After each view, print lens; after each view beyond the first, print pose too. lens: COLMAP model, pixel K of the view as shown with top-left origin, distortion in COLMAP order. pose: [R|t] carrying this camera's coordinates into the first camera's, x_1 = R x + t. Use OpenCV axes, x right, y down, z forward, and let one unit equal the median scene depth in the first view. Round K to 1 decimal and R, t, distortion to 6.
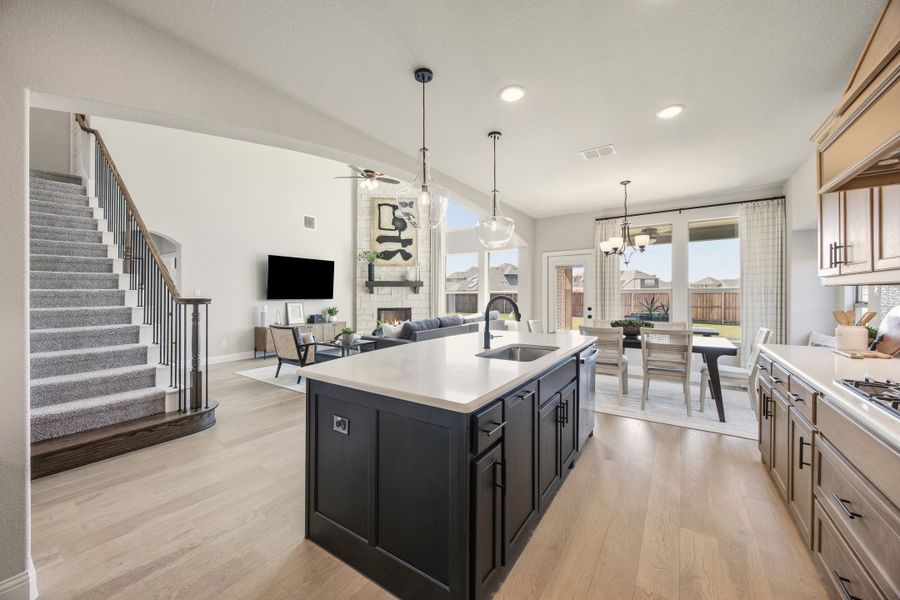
lens RADIAL K [[342.8, 0, 442.8], [0, 342.8, 292.1], [0, 0, 1]] dist [-0.000414, -0.000176]
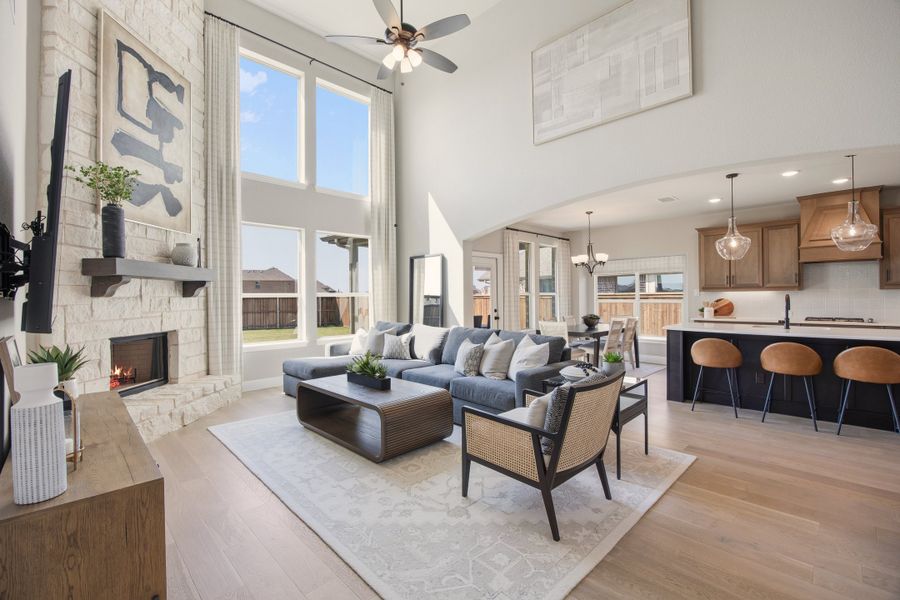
lens RADIAL K [[394.6, 0, 449.1], [0, 394.6, 298.2], [0, 0, 1]] dist [-0.010398, -0.000990]
pose [[0.185589, -0.001851, 0.982626, -0.530561], [0.001081, 0.999998, 0.001680, 0.005872], [-0.982627, 0.000750, 0.185591, 0.610438]]
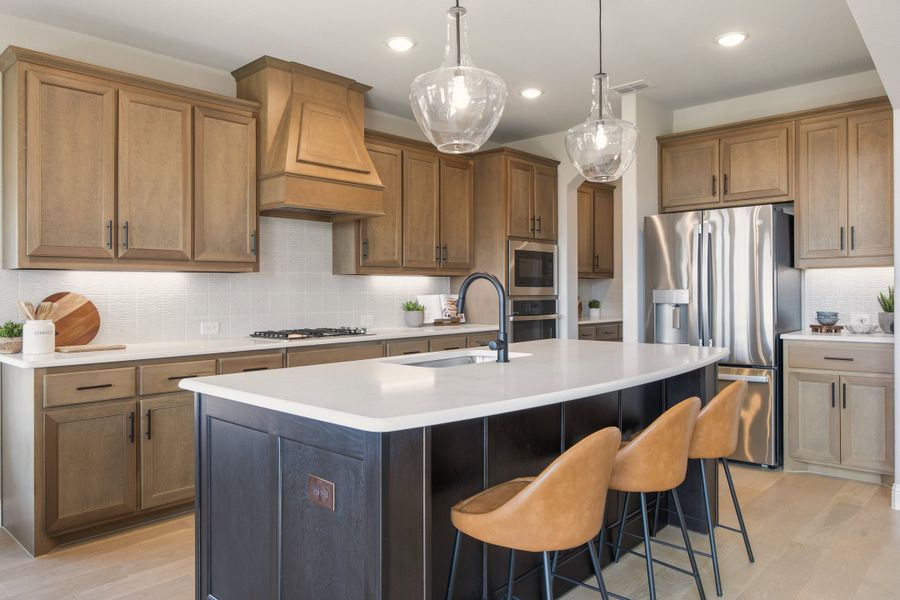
lens RADIAL K [[624.8, 0, 445.5], [0, 624.8, 290.3], [0, 0, 1]] dist [-0.009178, 0.002521]
pose [[-0.988349, 0.012363, 0.151700, 0.020568], [0.010902, 0.999886, -0.010458, 0.014332], [-0.151812, -0.008683, -0.988371, 0.582927]]
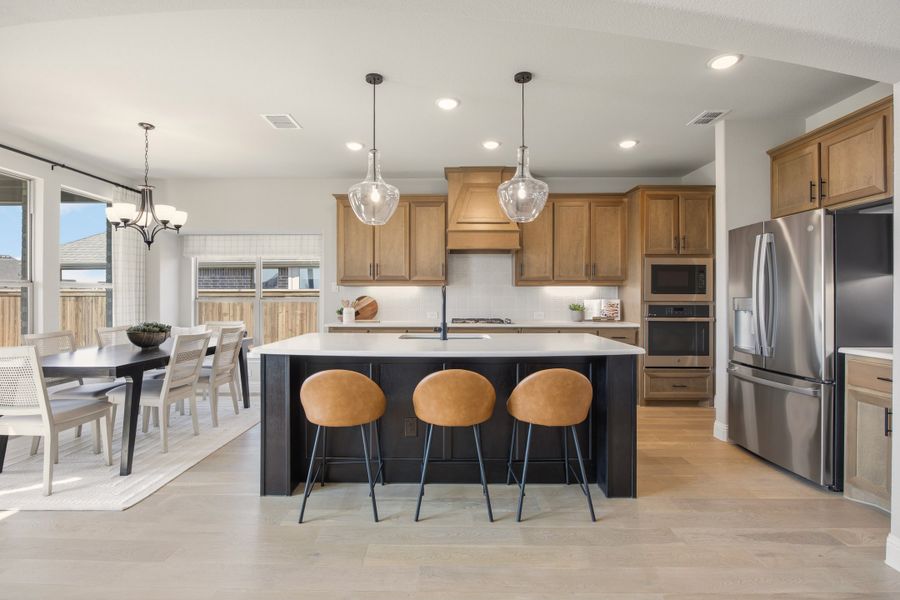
lens RADIAL K [[423.9, 0, 445.0], [0, 423.9, 296.1], [0, 0, 1]] dist [-0.013506, 0.000192]
pose [[-0.554994, 0.003588, 0.831846, -0.247167], [-0.005106, 0.999957, -0.007720, 0.013304], [-0.831838, -0.008532, -0.554952, 0.470495]]
